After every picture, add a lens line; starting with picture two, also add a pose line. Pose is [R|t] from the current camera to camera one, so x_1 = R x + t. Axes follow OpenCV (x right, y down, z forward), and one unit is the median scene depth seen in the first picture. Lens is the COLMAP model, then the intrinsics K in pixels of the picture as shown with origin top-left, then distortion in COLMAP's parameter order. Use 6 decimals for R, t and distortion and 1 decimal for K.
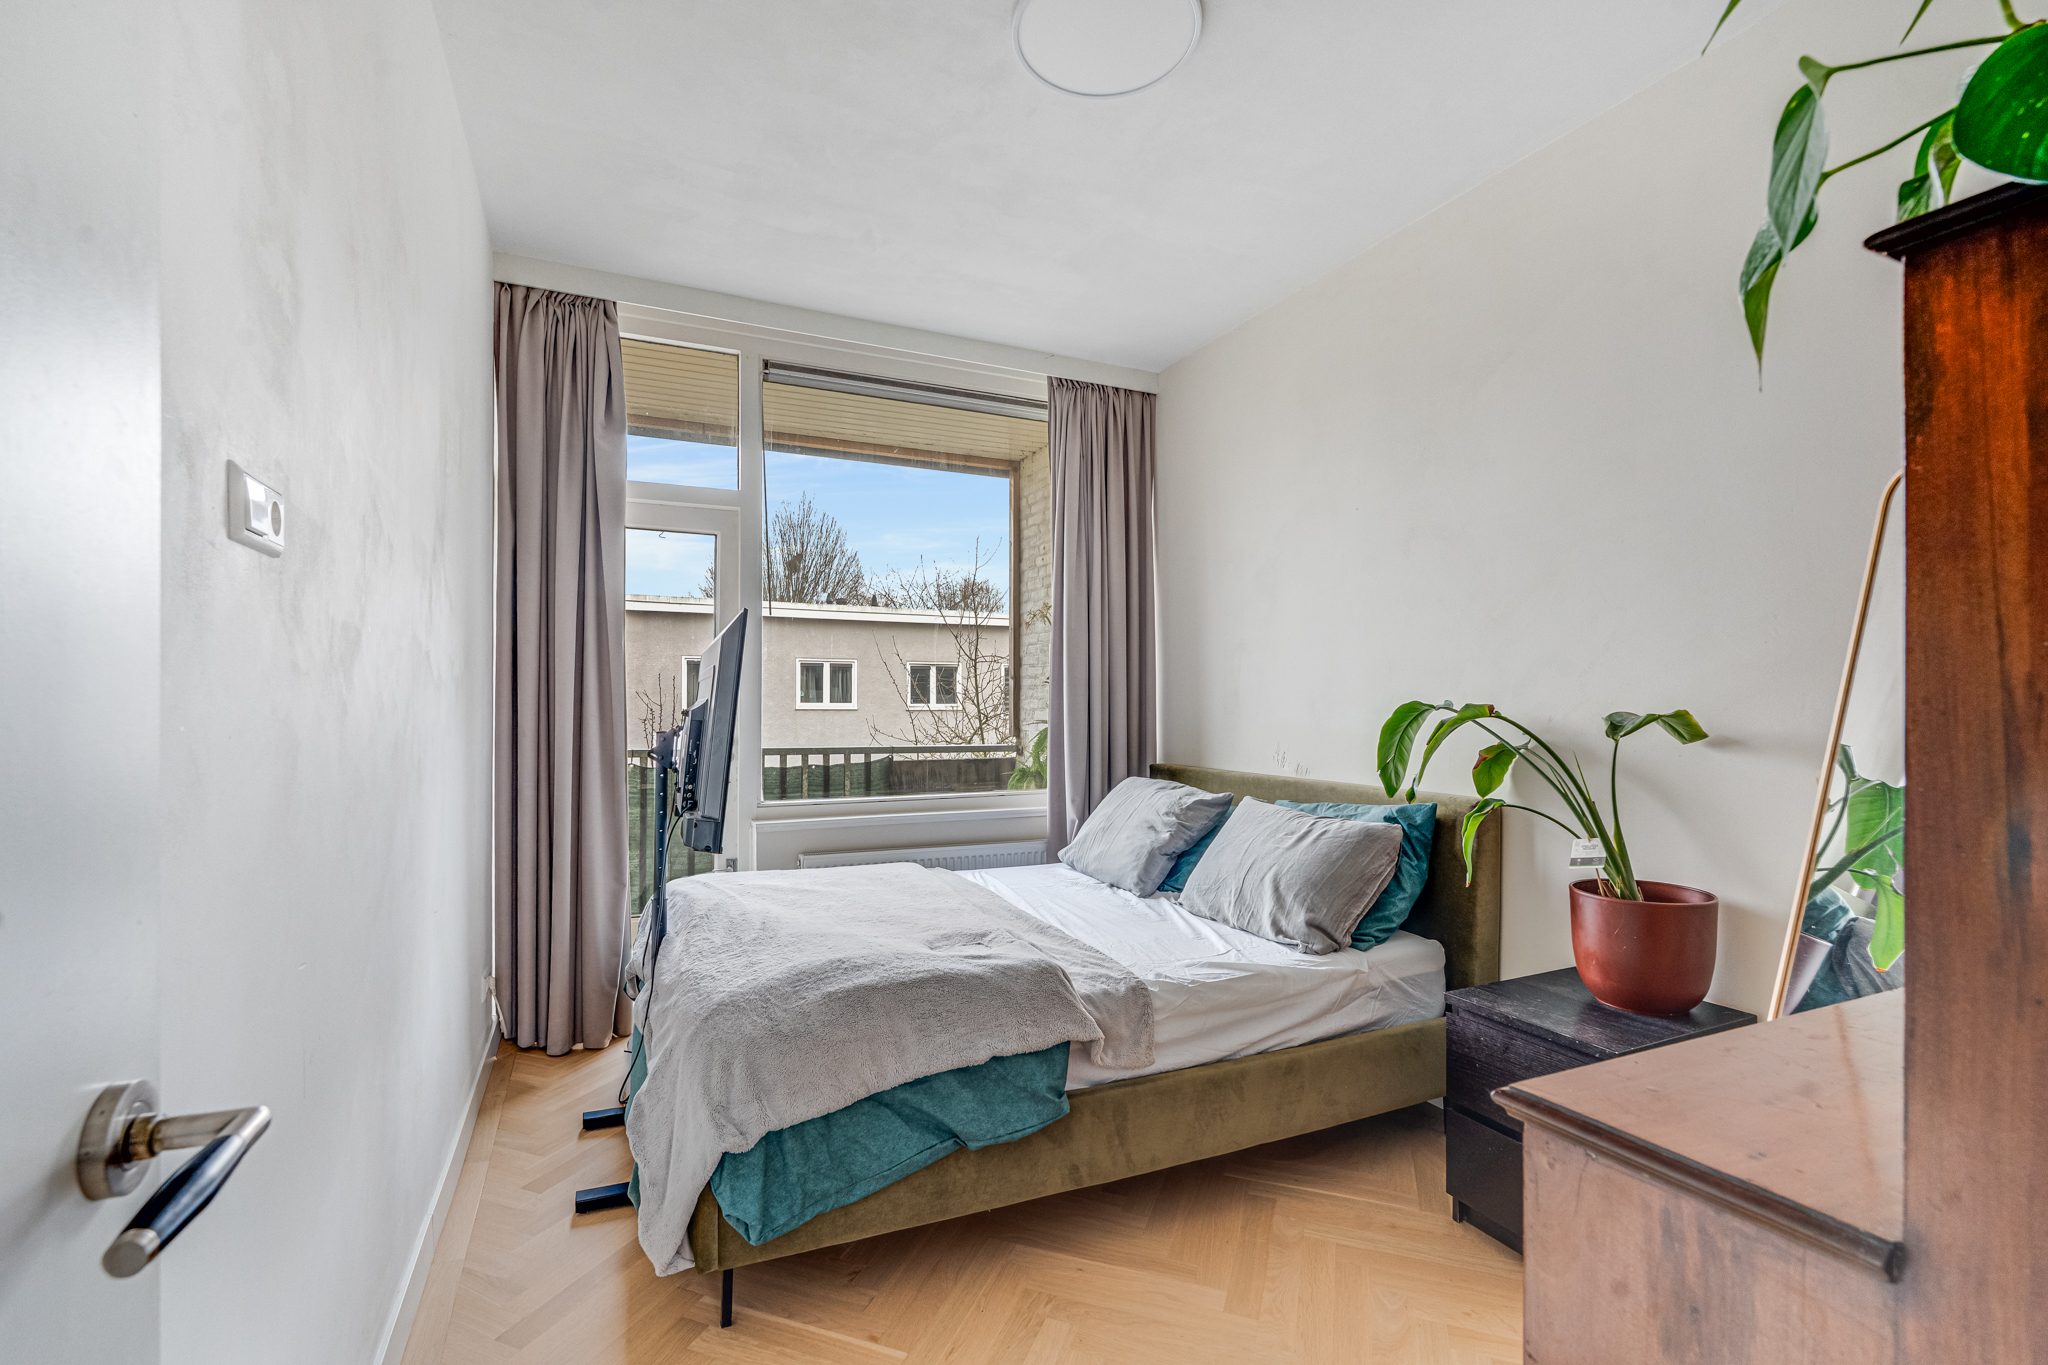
lens RADIAL K [[887.7, 0, 1028.6], [0, 887.7, 685.6], [0, 0, 1]] dist [-0.004177, -0.000378]
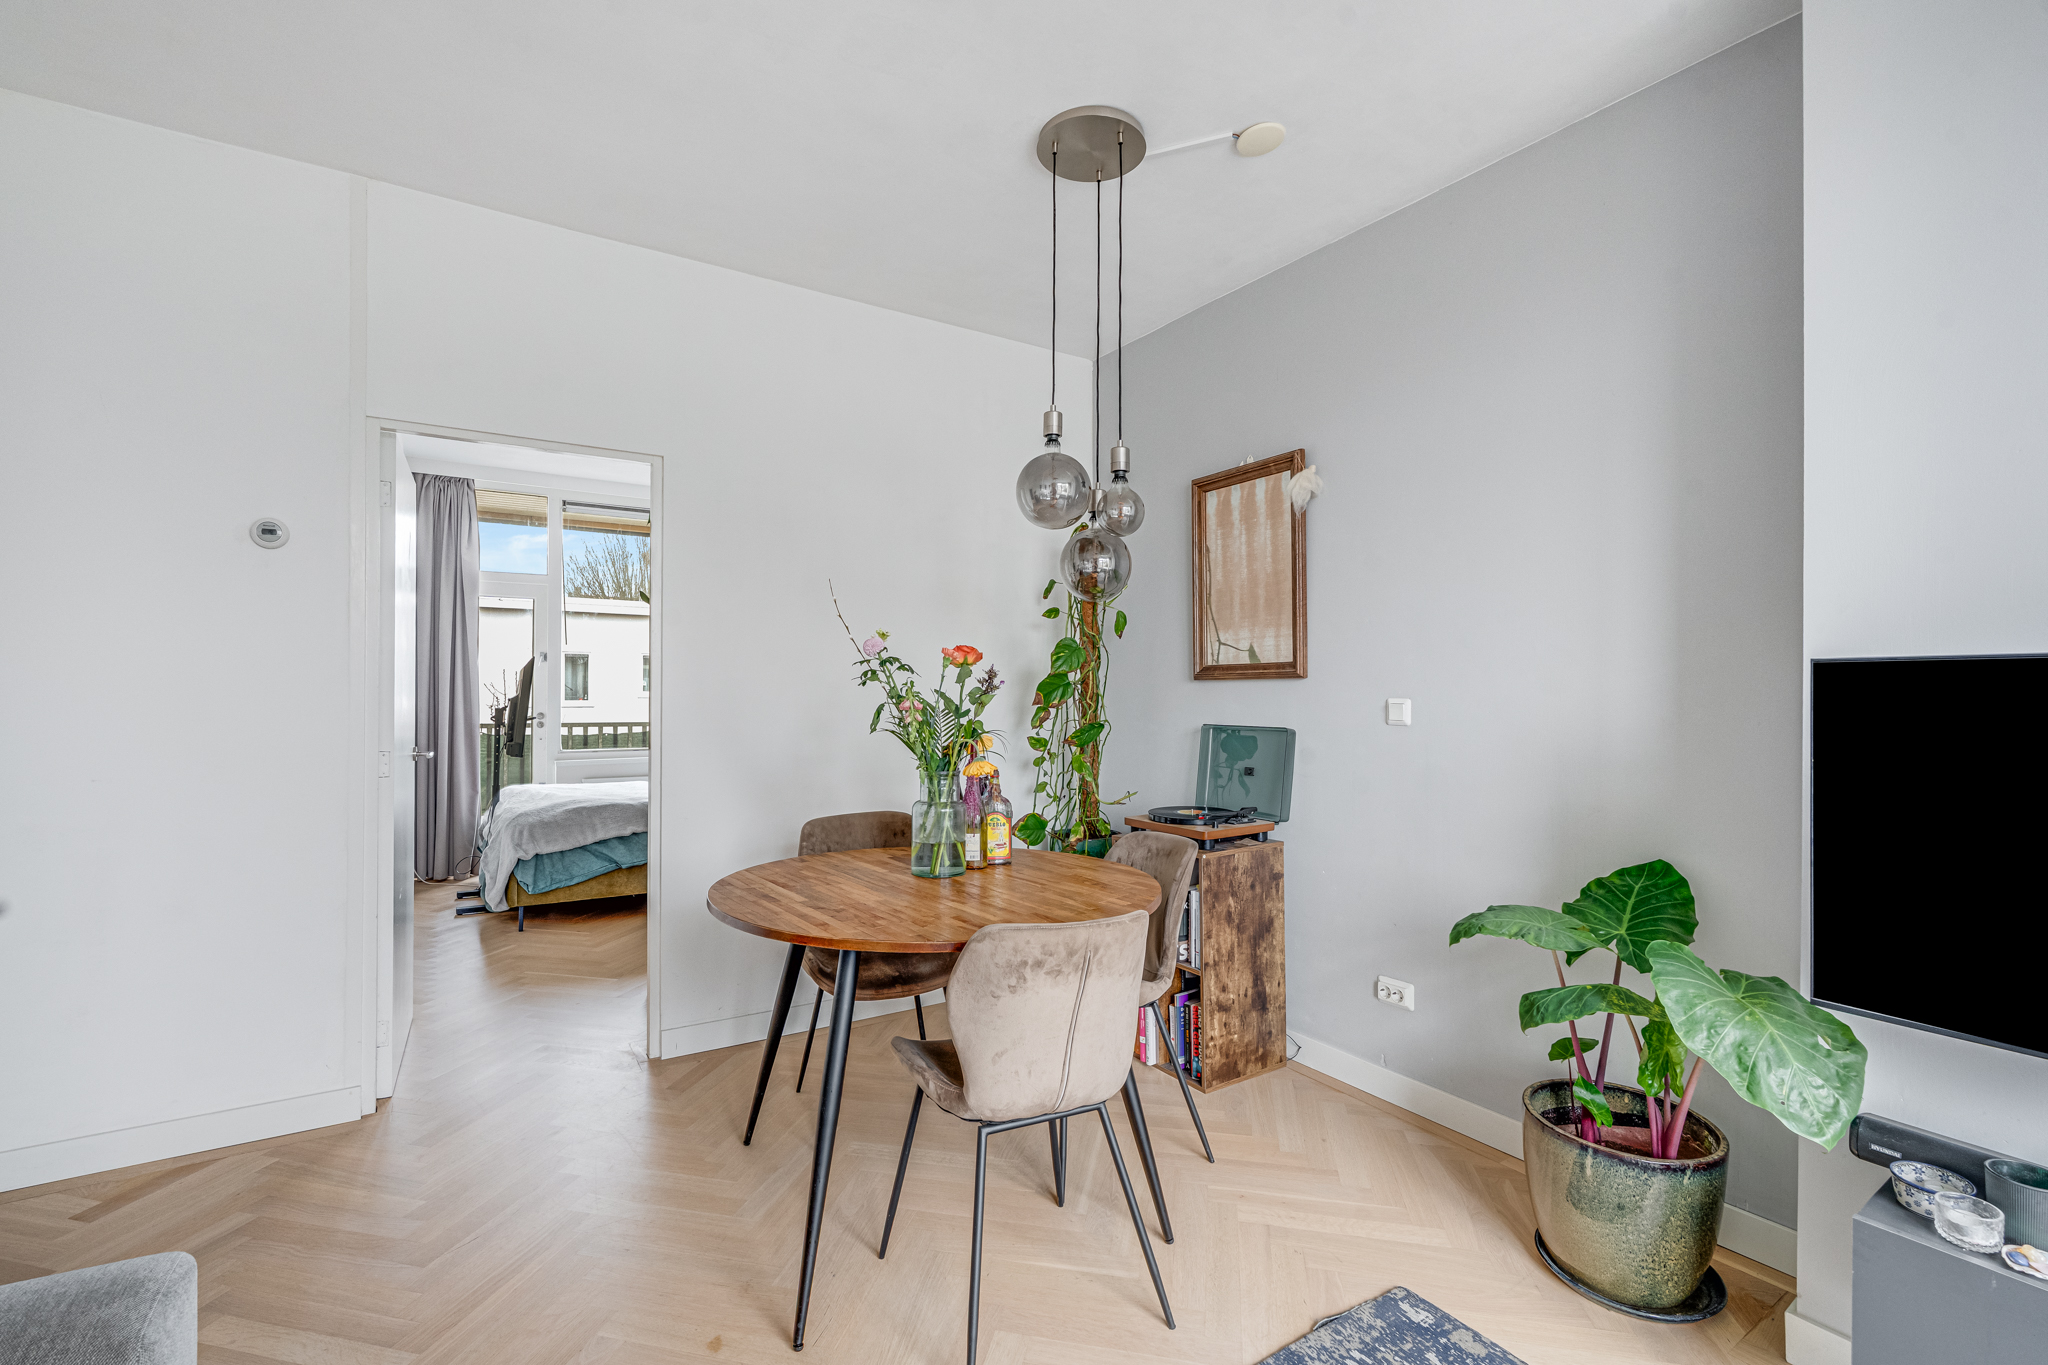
lens RADIAL K [[887.7, 0, 1012.1], [0, 887.7, 697.0], [0, 0, 1]] dist [-0.004177, -0.000378]
pose [[0.992456, 0.005171, 0.122494, 0.722657], [-0.005245, 0.999986, 0.000284, 0.021703], [-0.122490, -0.000925, 0.992469, -1.653612]]
